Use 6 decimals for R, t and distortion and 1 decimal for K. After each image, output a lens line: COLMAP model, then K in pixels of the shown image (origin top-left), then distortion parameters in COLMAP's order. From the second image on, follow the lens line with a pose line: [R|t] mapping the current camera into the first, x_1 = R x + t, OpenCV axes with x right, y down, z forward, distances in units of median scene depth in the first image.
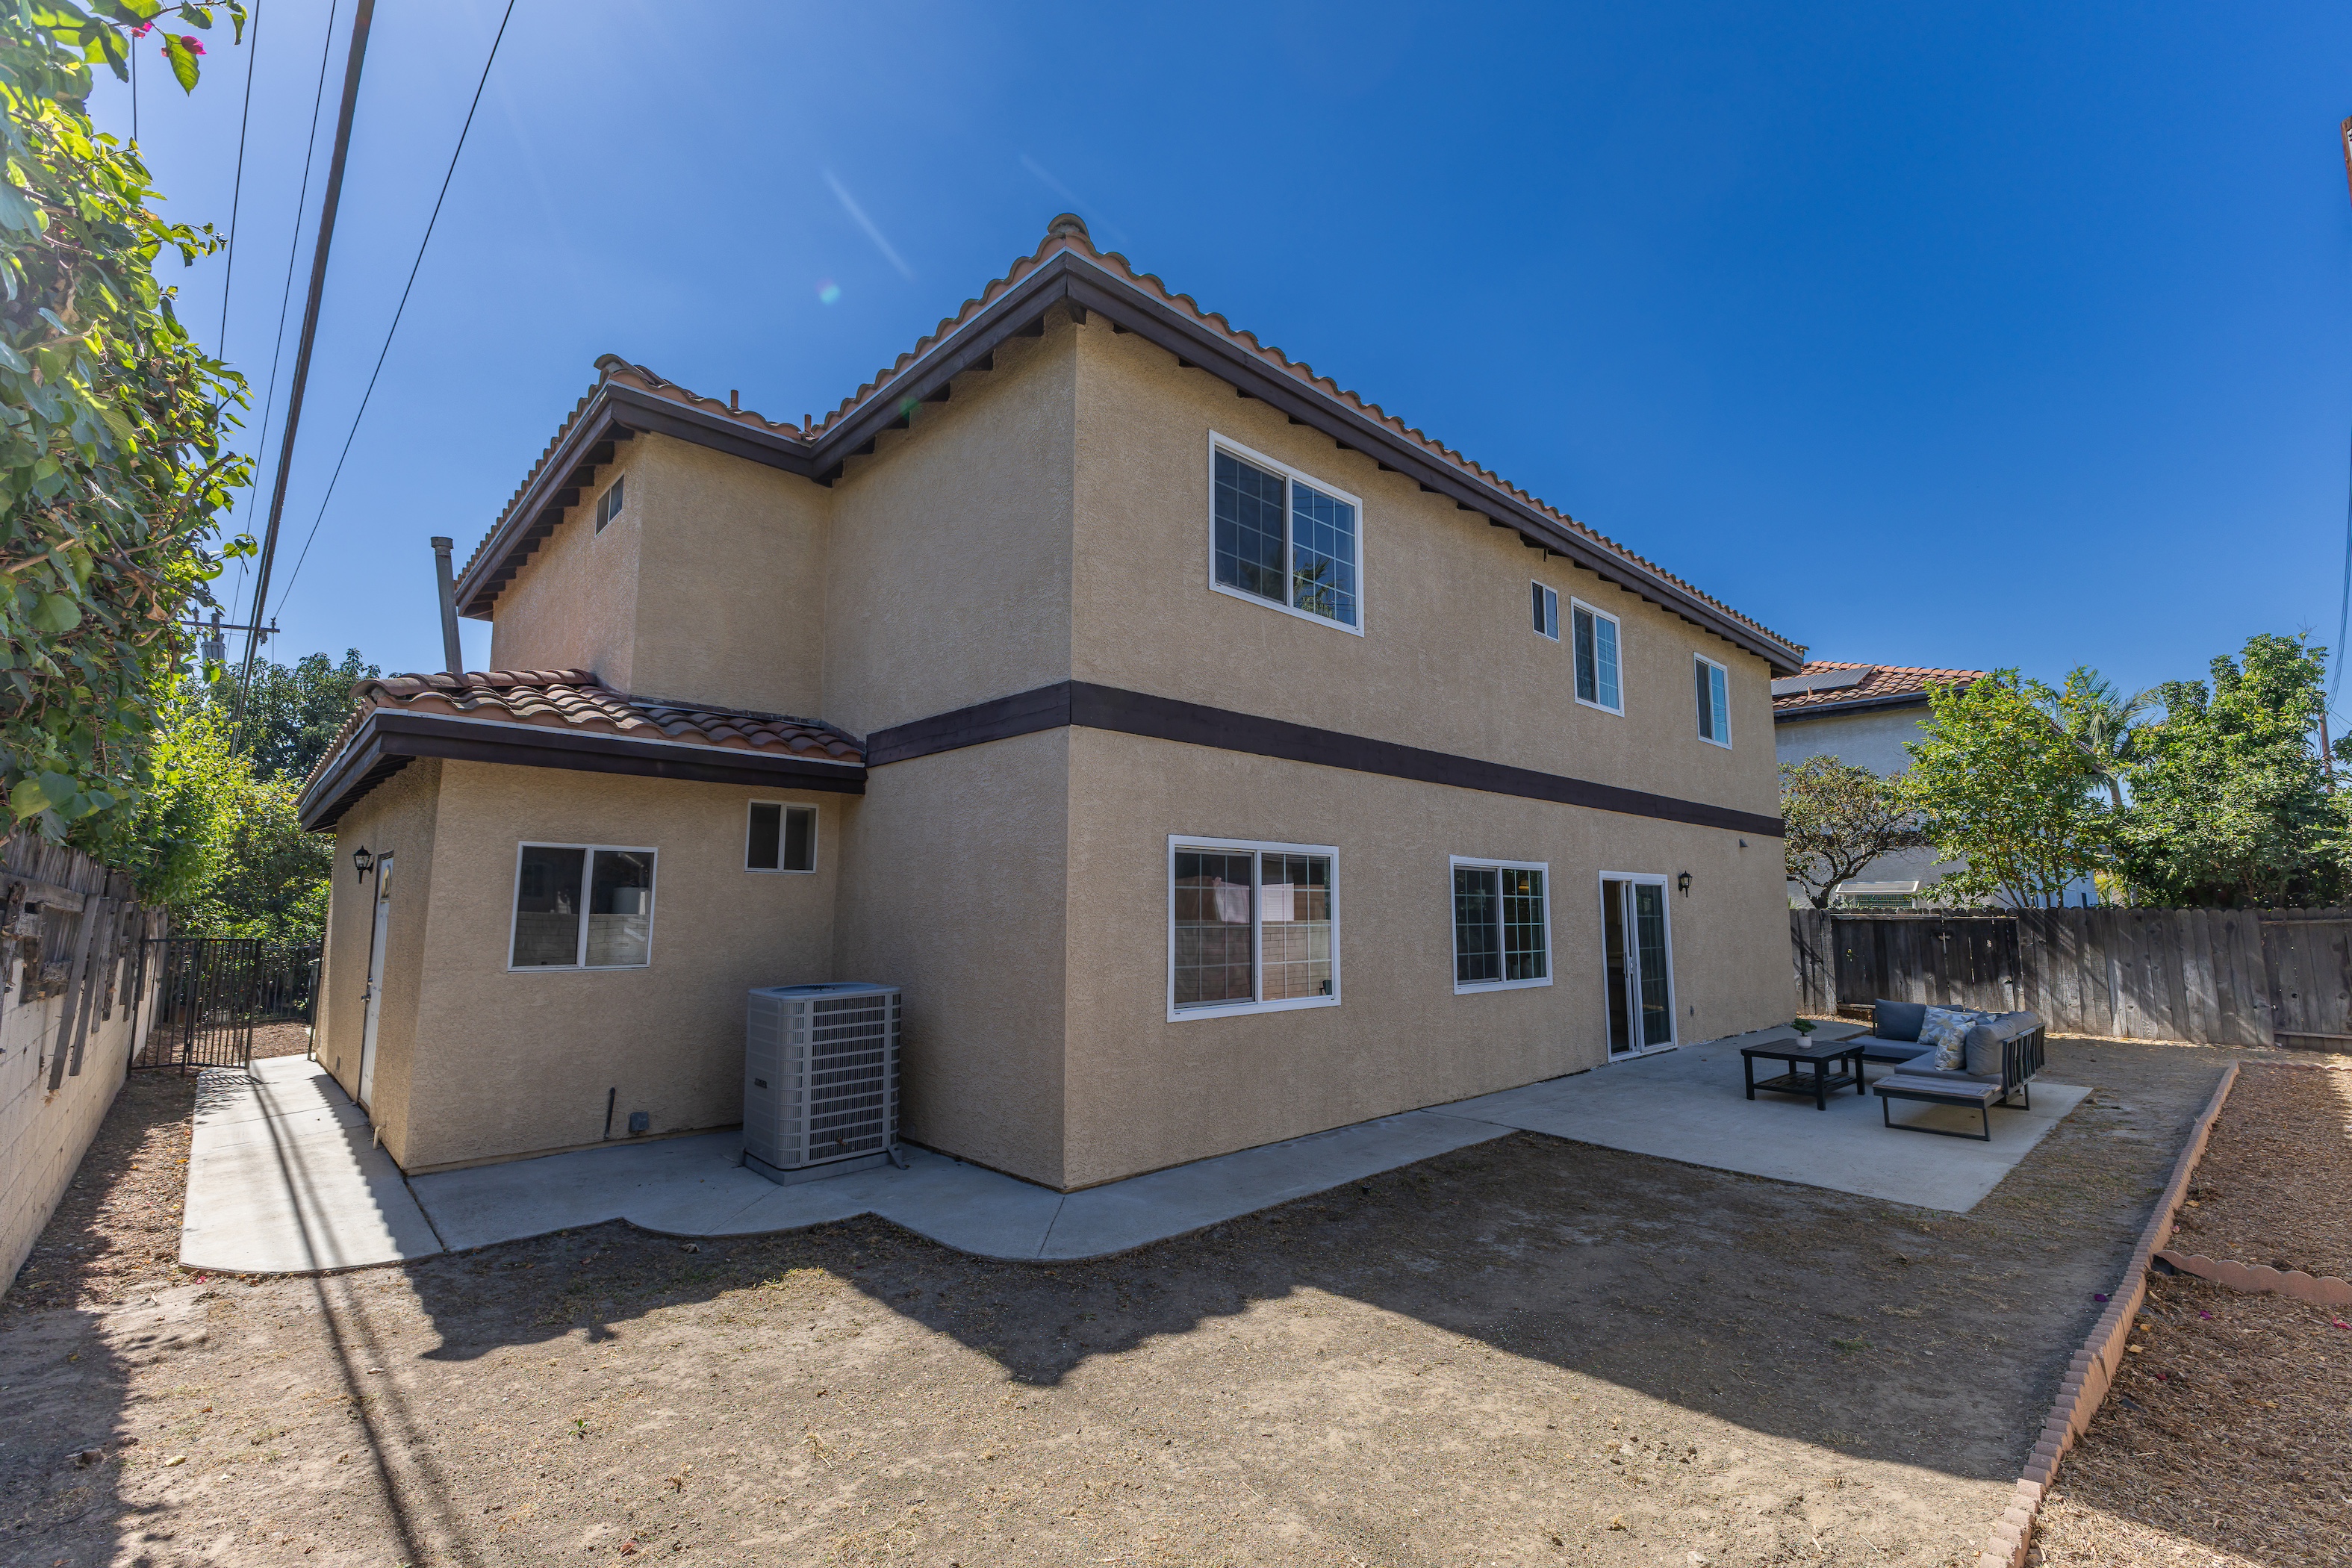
lens RADIAL K [[1017.3, 0, 1250.8], [0, 1017.3, 788.8], [0, 0, 1]] dist [0.001148, -0.000048]
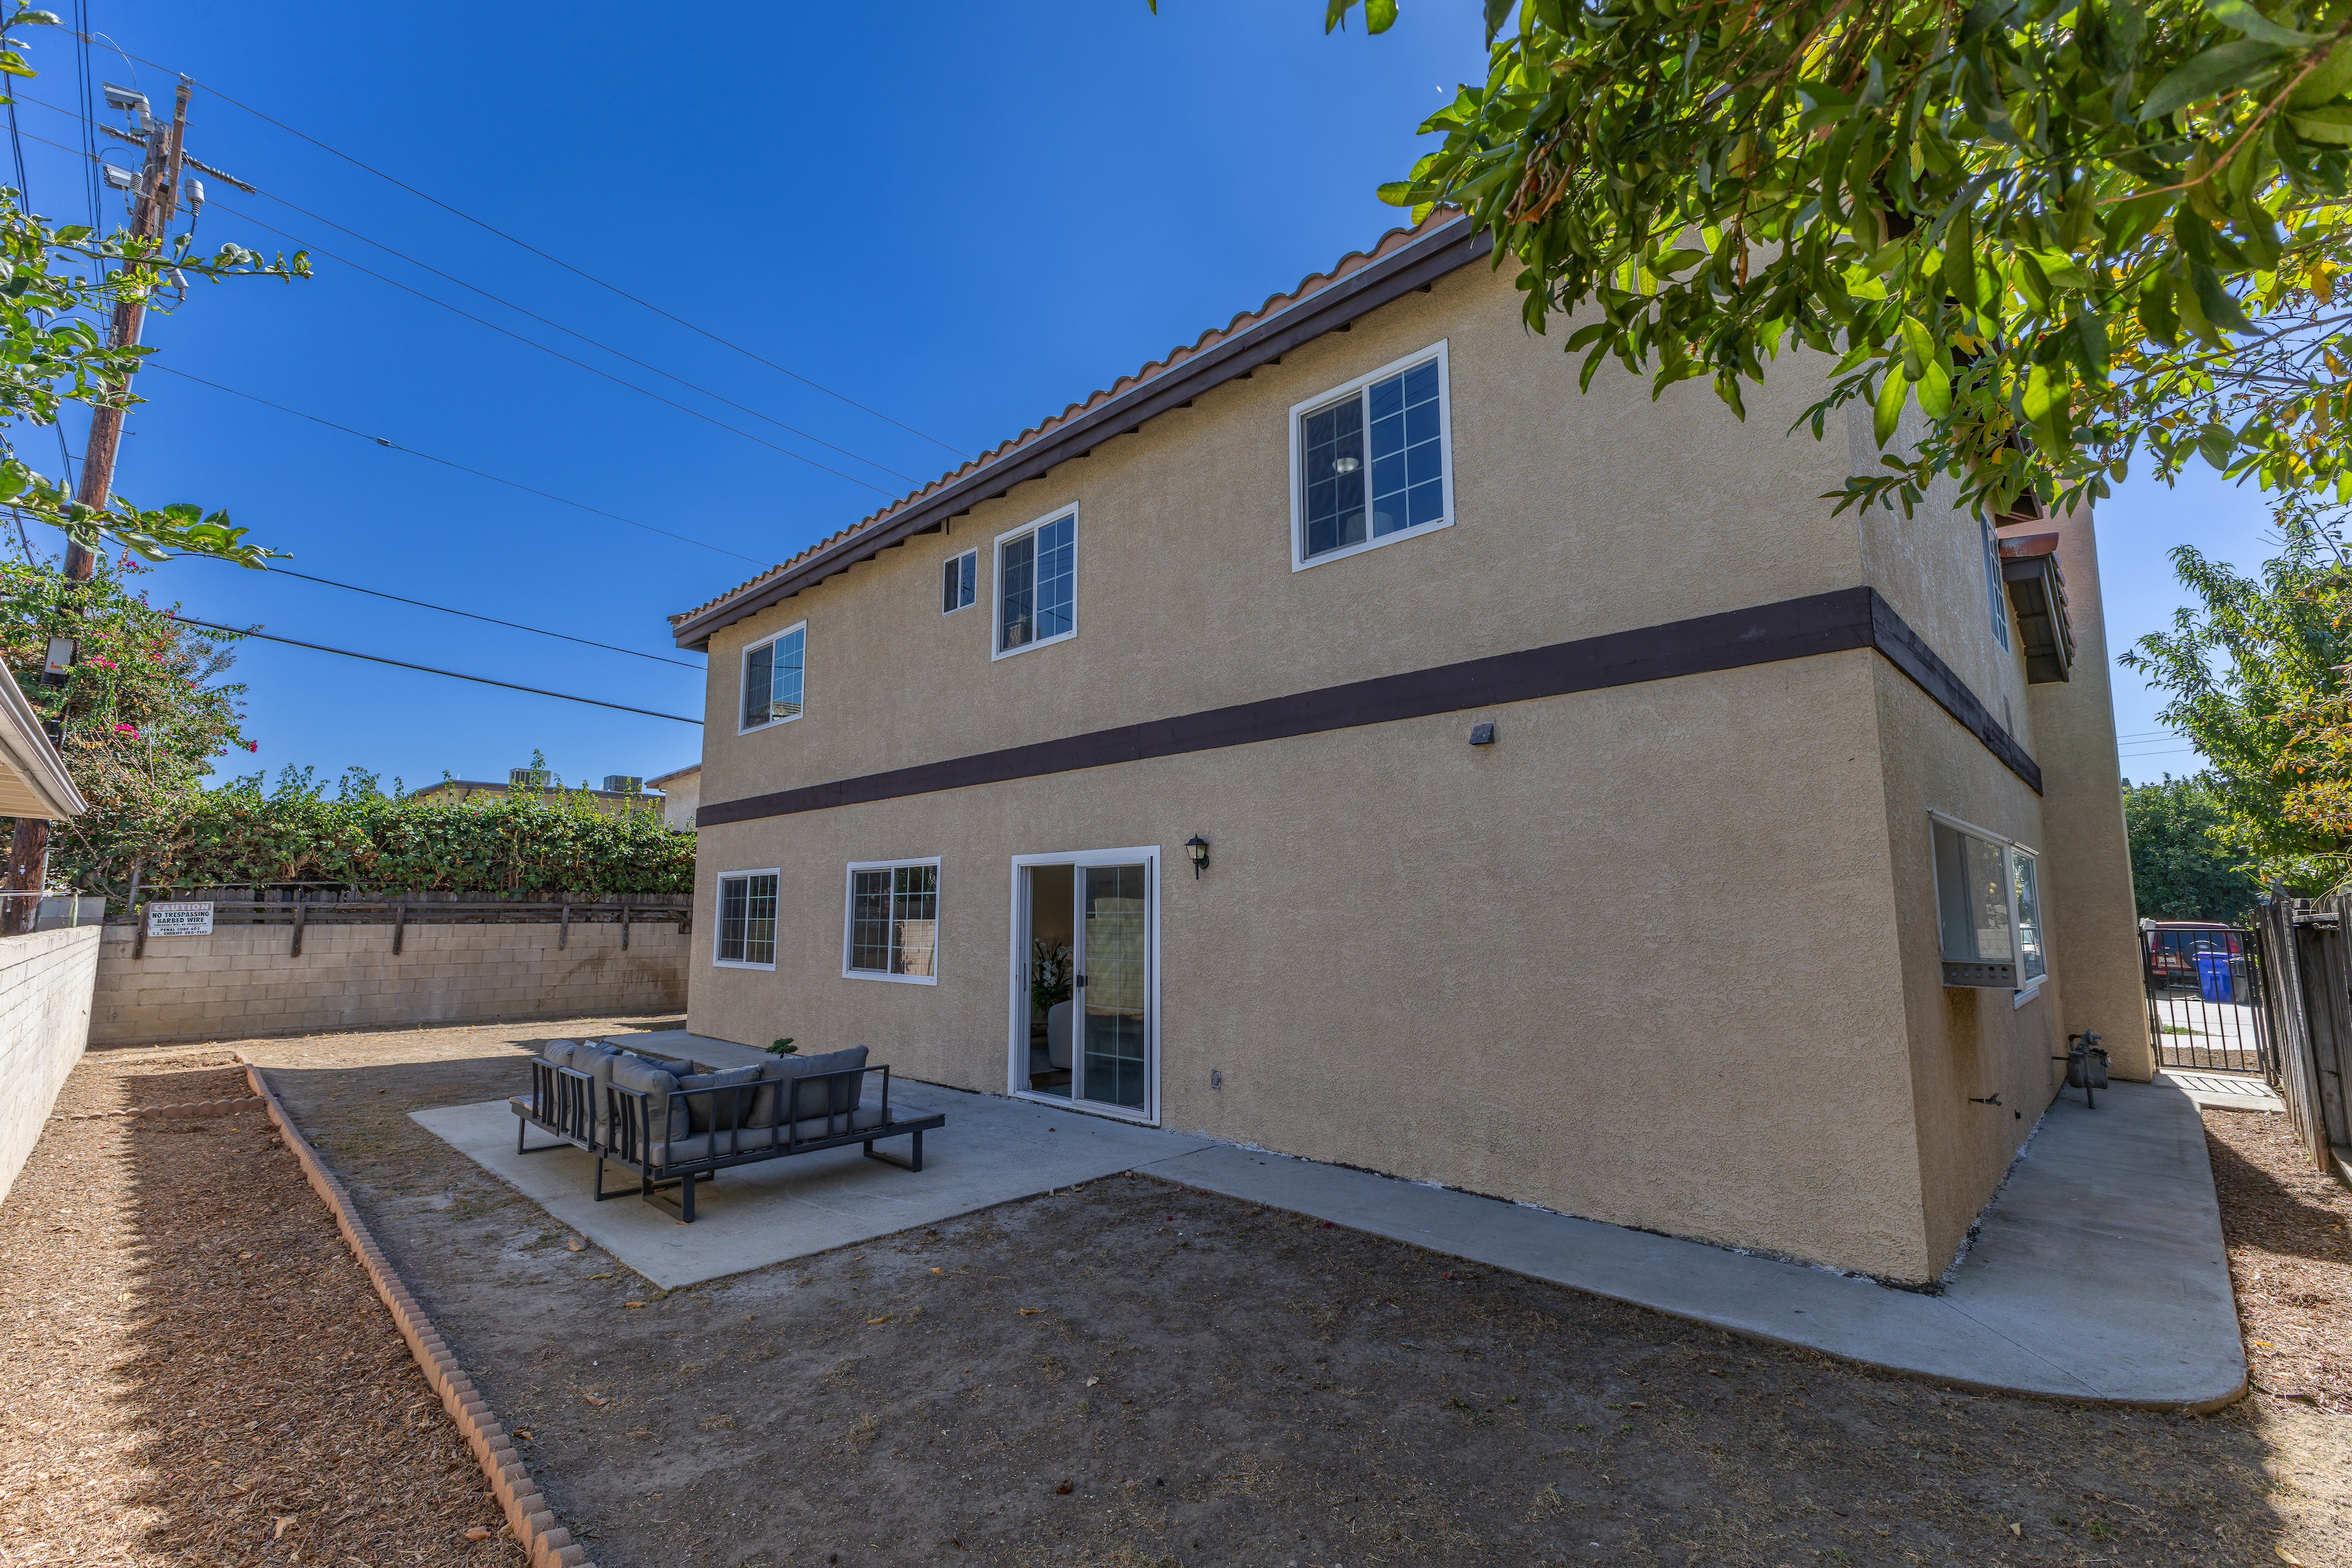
lens RADIAL K [[1017.3, 0, 1250.8], [0, 1017.3, 788.8], [0, 0, 1]] dist [0.001148, -0.000048]
pose [[0.046760, -0.120822, -0.991572, 1.134034], [0.126310, 0.985405, -0.114114, 0.140927], [0.990888, -0.119909, 0.061339, 1.122415]]
